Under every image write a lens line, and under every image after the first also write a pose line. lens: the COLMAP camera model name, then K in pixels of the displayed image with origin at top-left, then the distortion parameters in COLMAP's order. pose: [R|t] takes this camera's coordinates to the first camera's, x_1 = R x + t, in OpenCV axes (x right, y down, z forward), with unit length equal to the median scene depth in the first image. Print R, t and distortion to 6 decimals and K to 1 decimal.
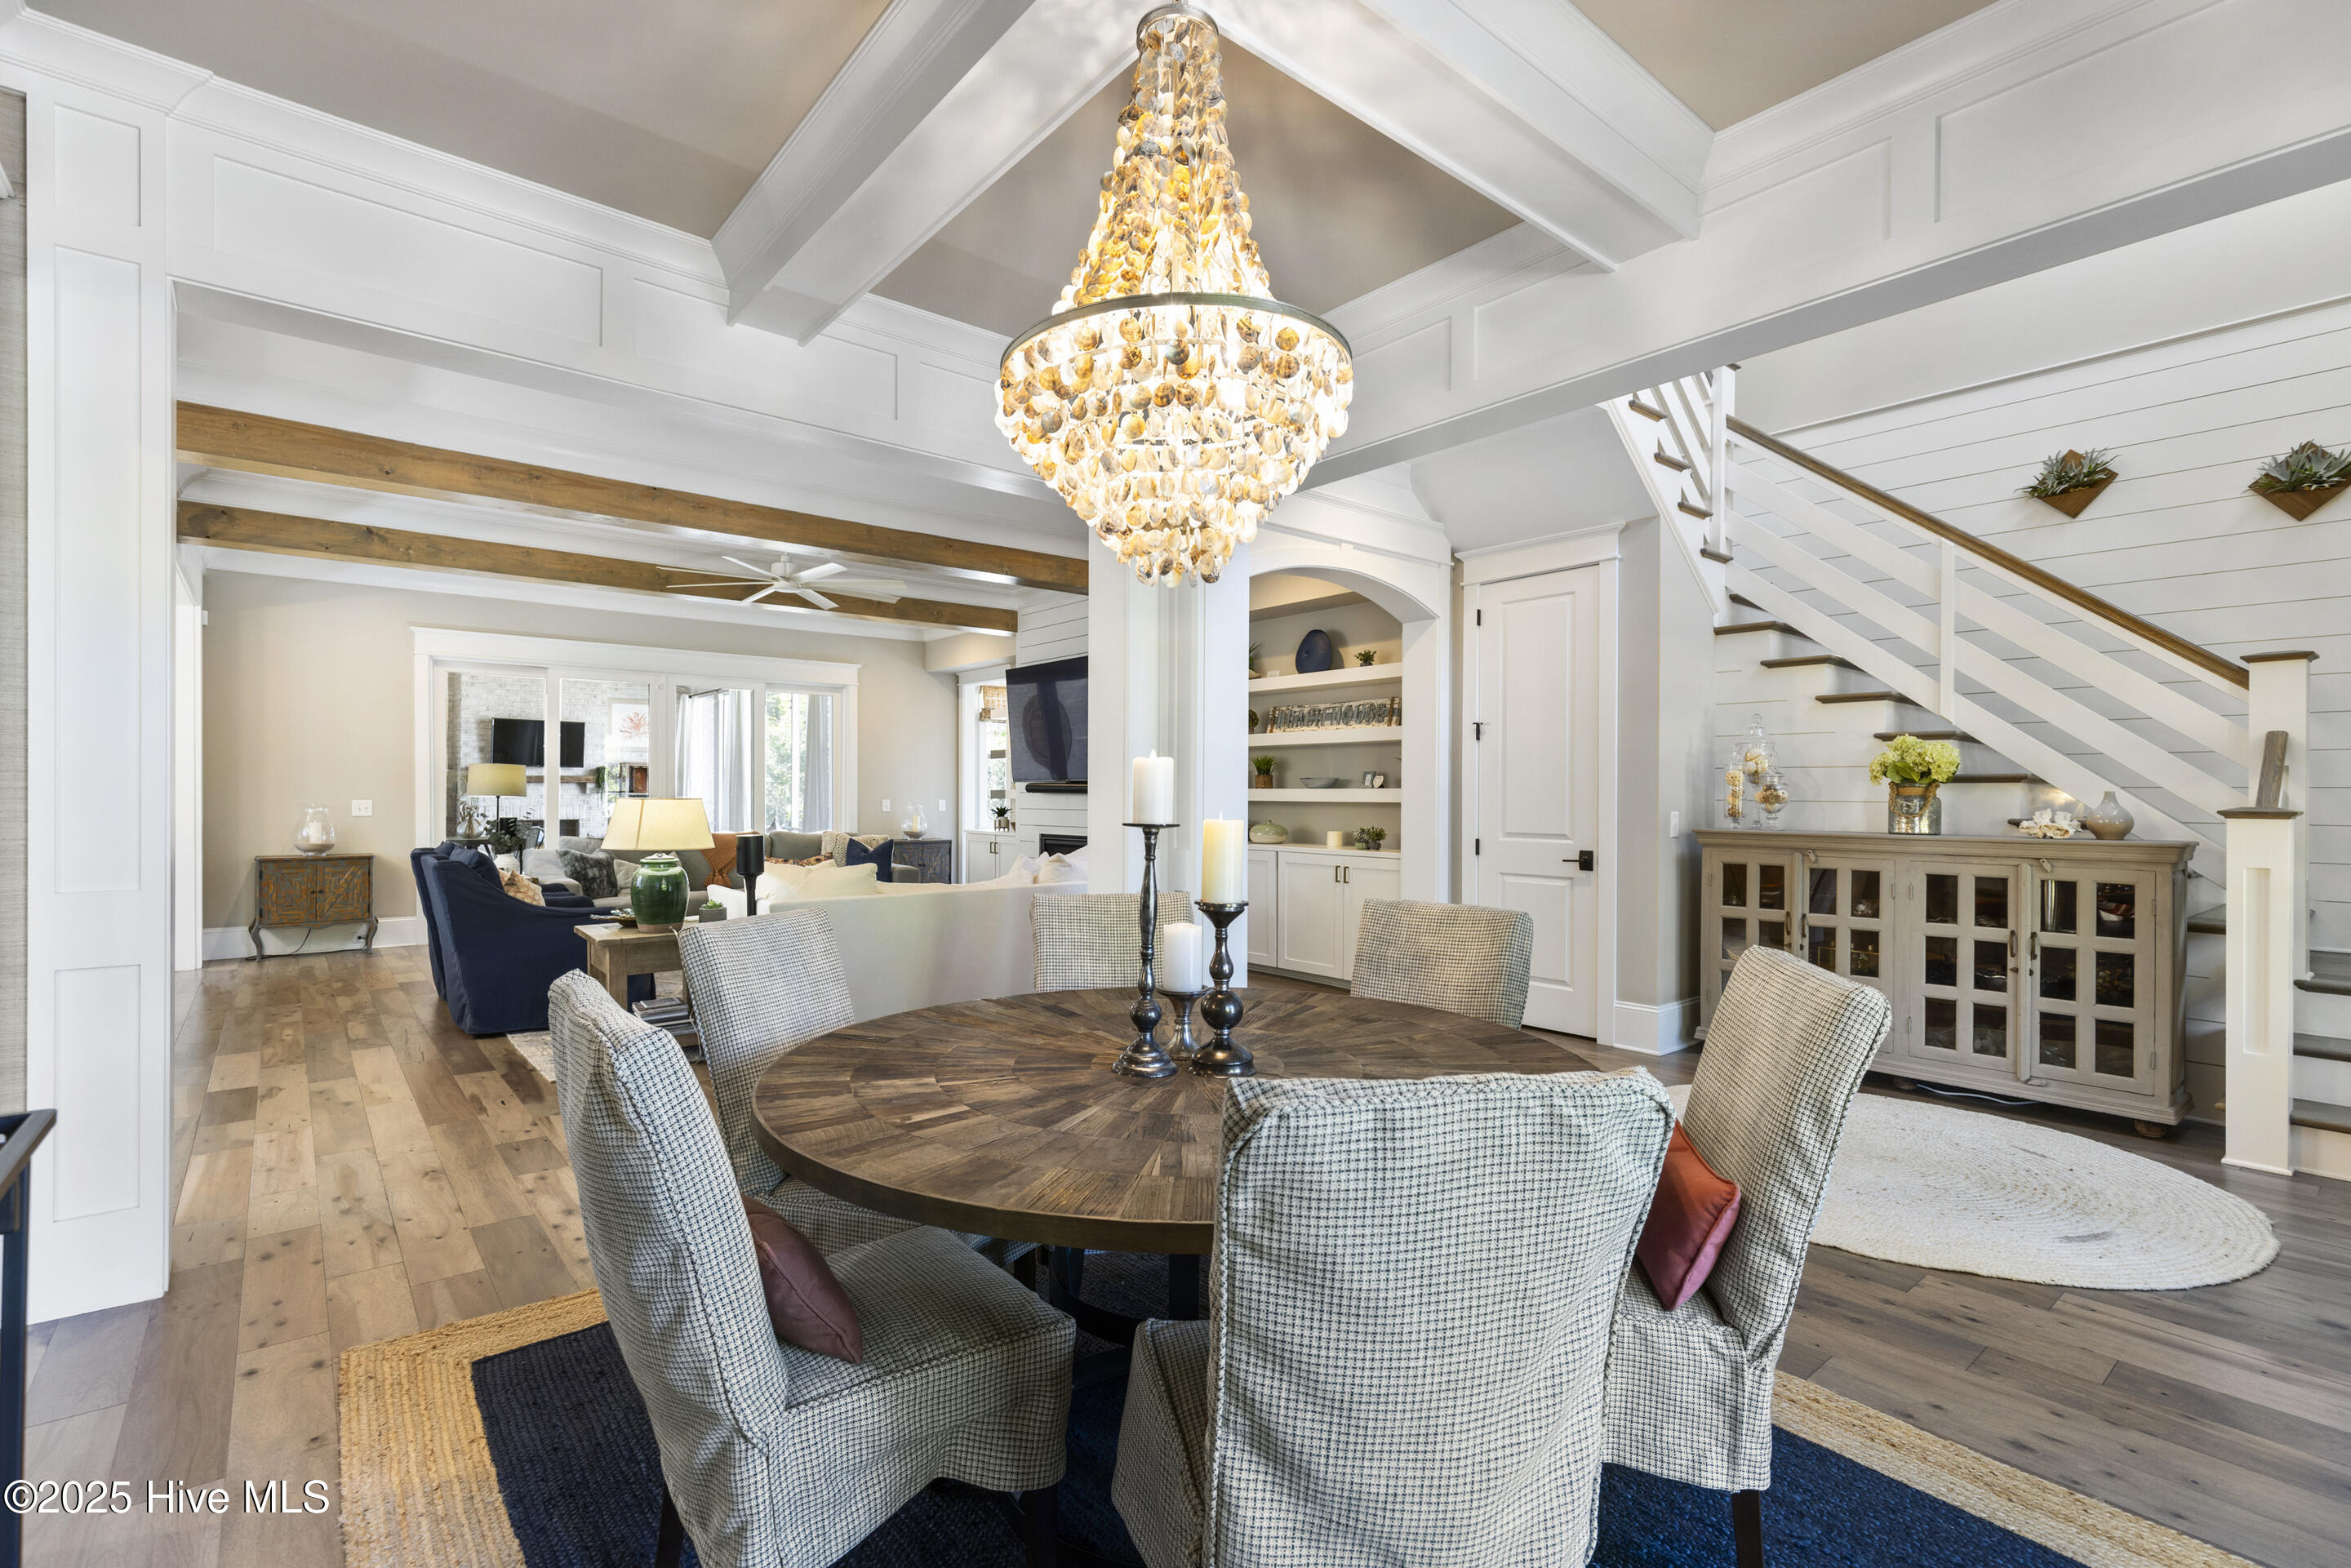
lens RADIAL K [[1063.2, 0, 1167.4], [0, 1063.2, 790.9], [0, 0, 1]] dist [0.004211, 0.001022]
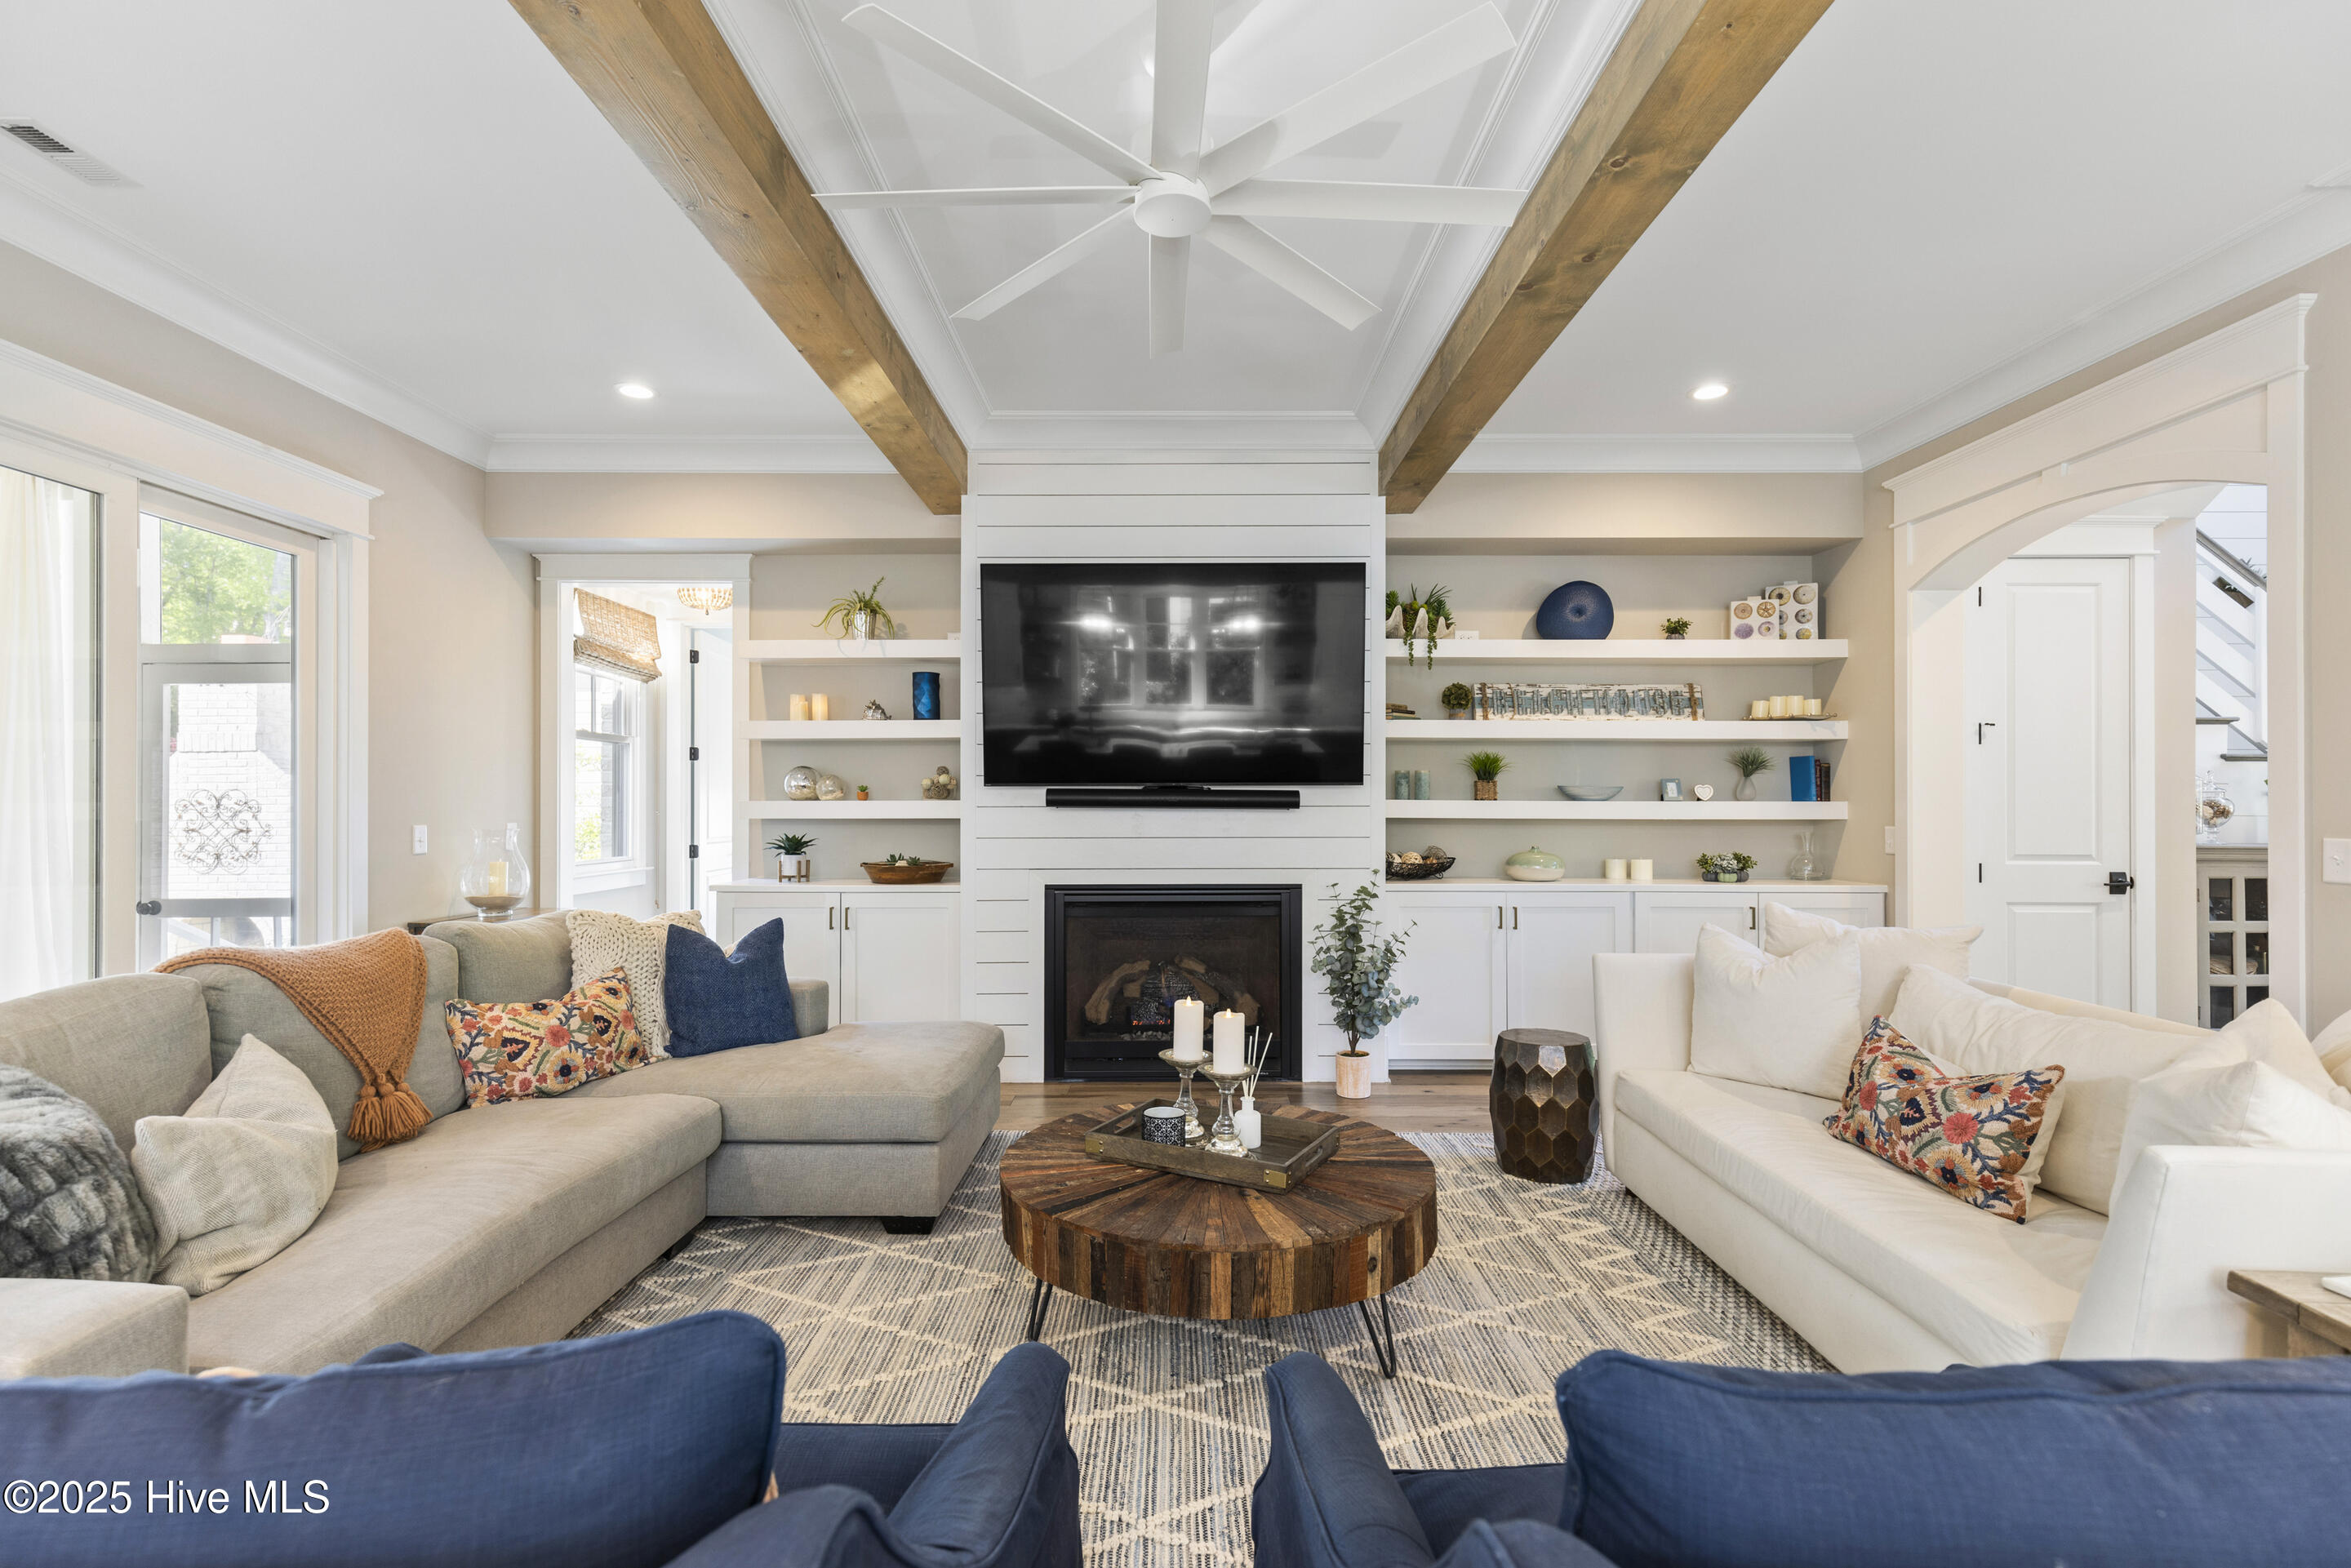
lens RADIAL K [[1063.2, 0, 1171.8], [0, 1063.2, 794.1], [0, 0, 1]] dist [0.004211, 0.001022]
pose [[0.635781, 0.005829, 0.771848, -0.803500], [-0.001704, 0.999980, -0.006148, -0.002848], [-0.771868, 0.002594, 0.635778, 1.025234]]
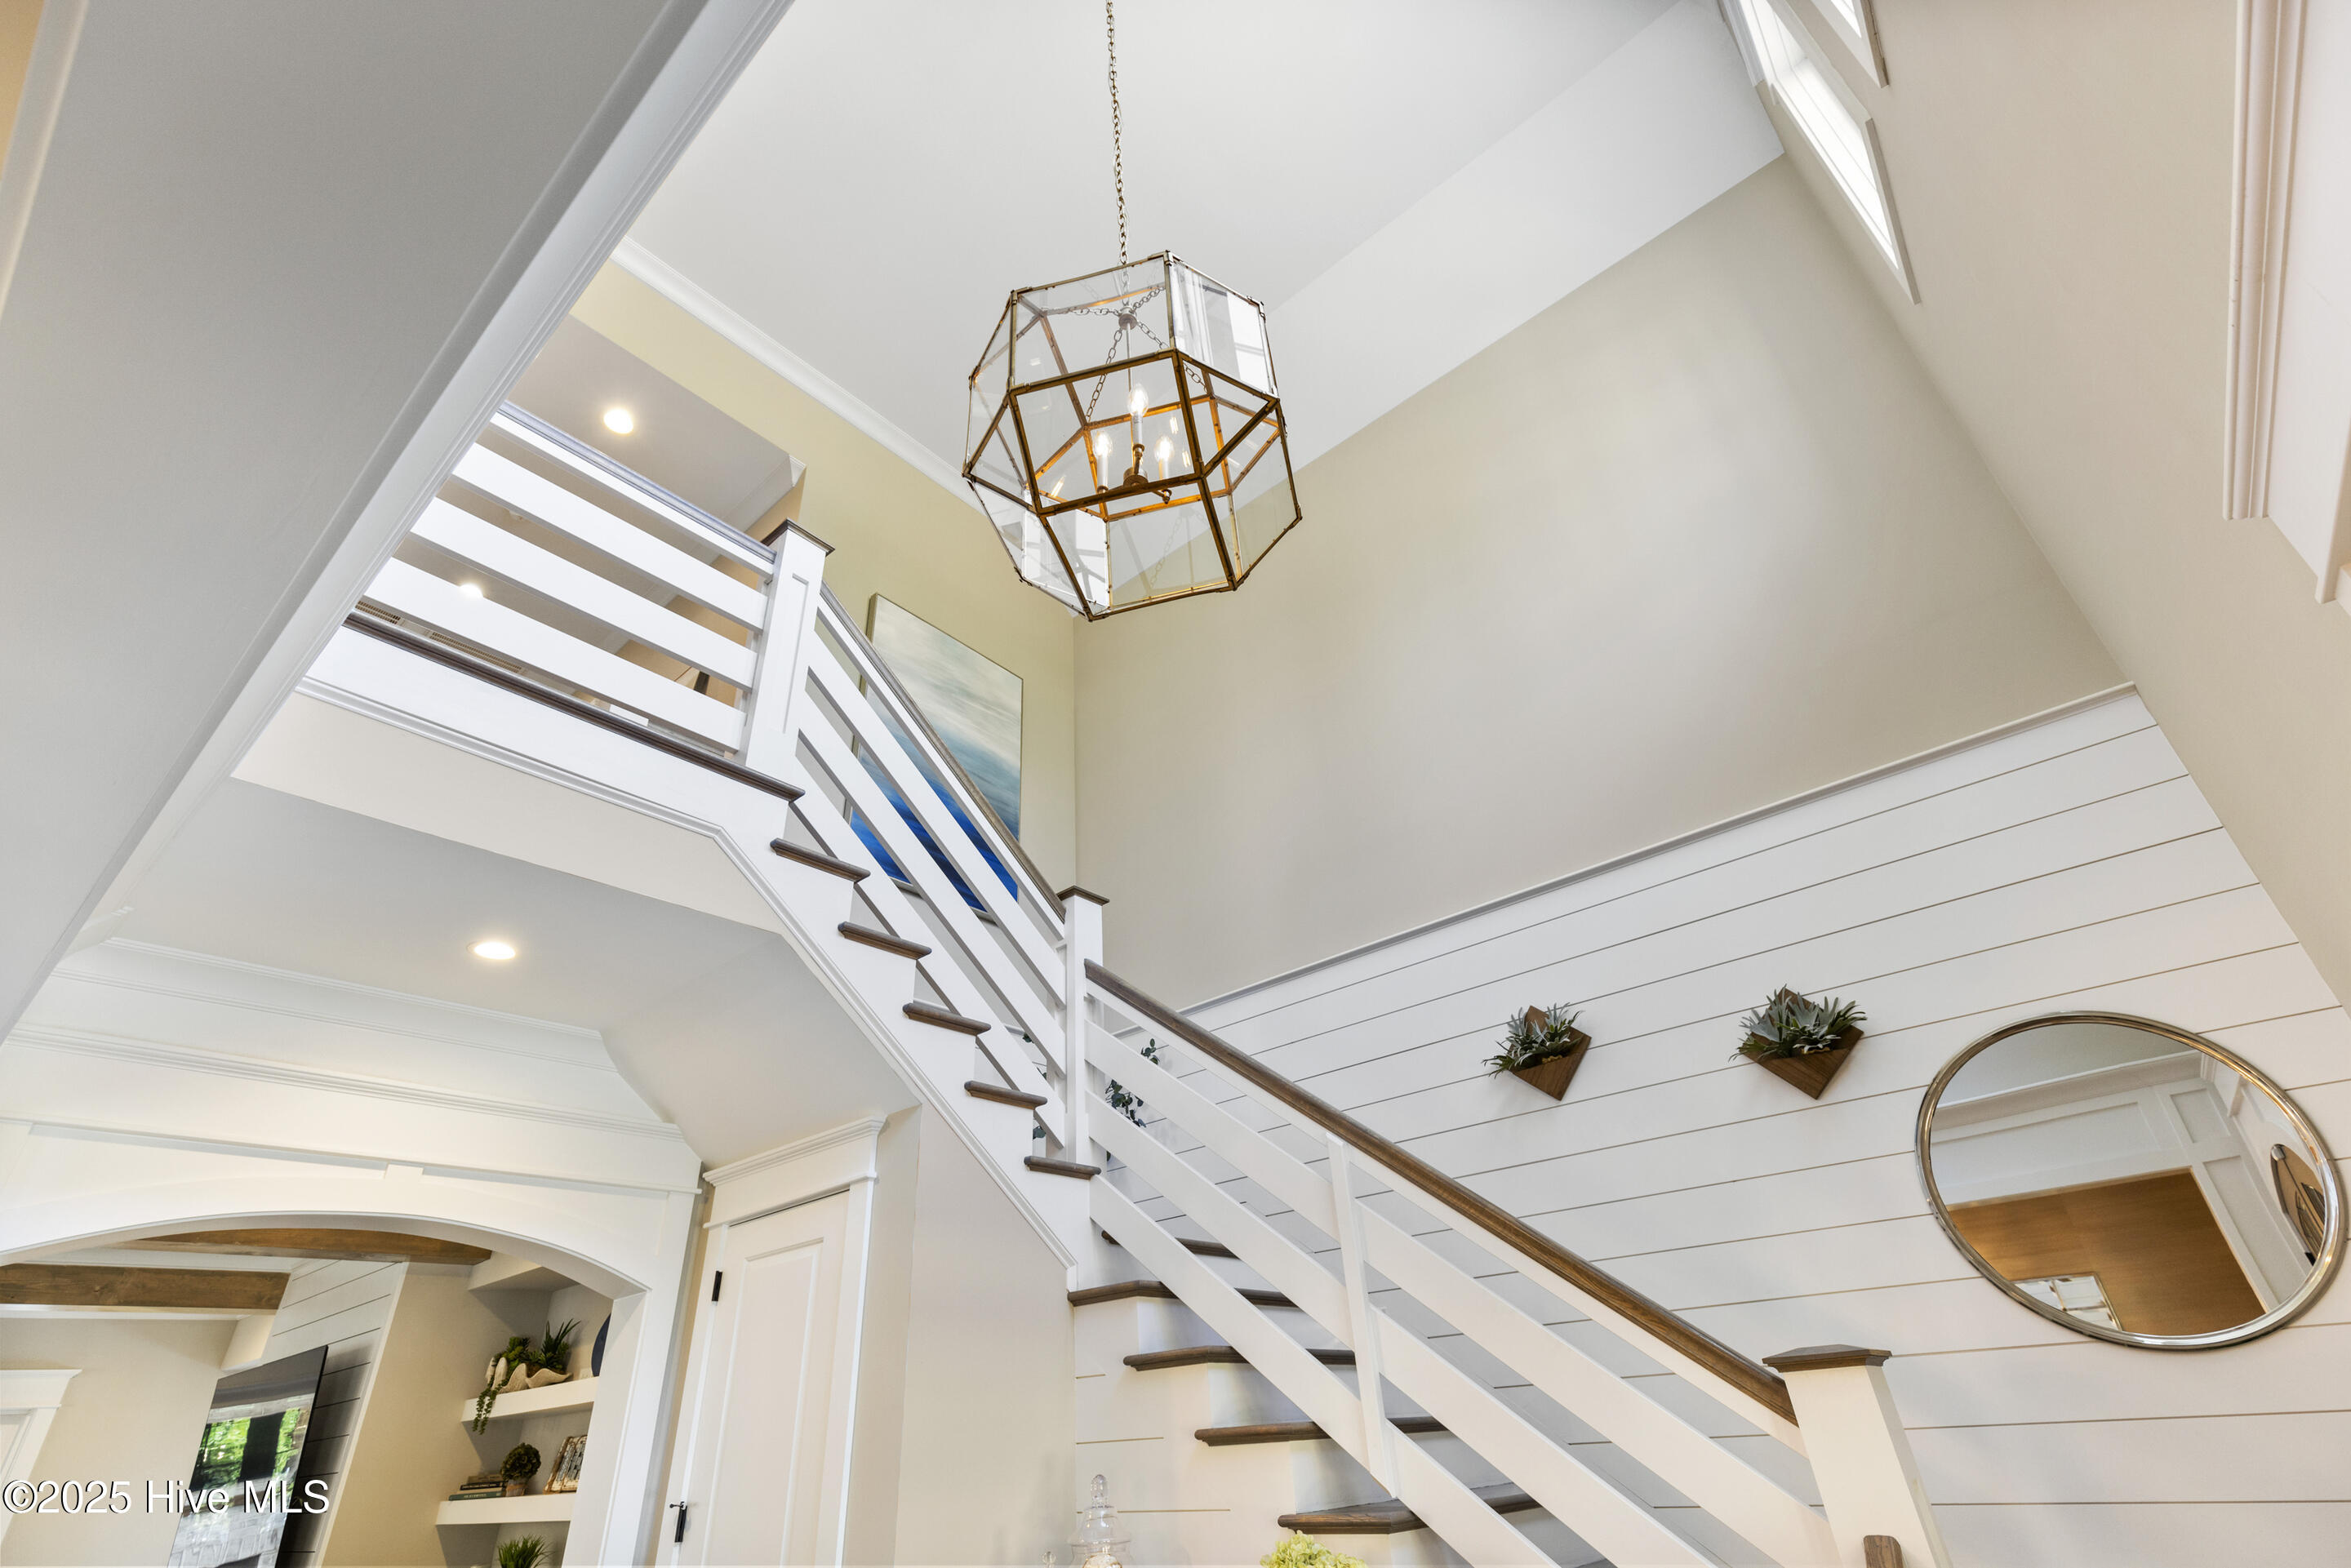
lens RADIAL K [[1063.2, 0, 1165.3], [0, 1063.2, 782.4], [0, 0, 1]] dist [0.004211, 0.001022]
pose [[0.983165, 0.036283, 0.179081, 0.452181], [0.064436, 0.848272, -0.525626, -0.079461], [-0.170981, 0.528316, 0.831654, 0.344383]]
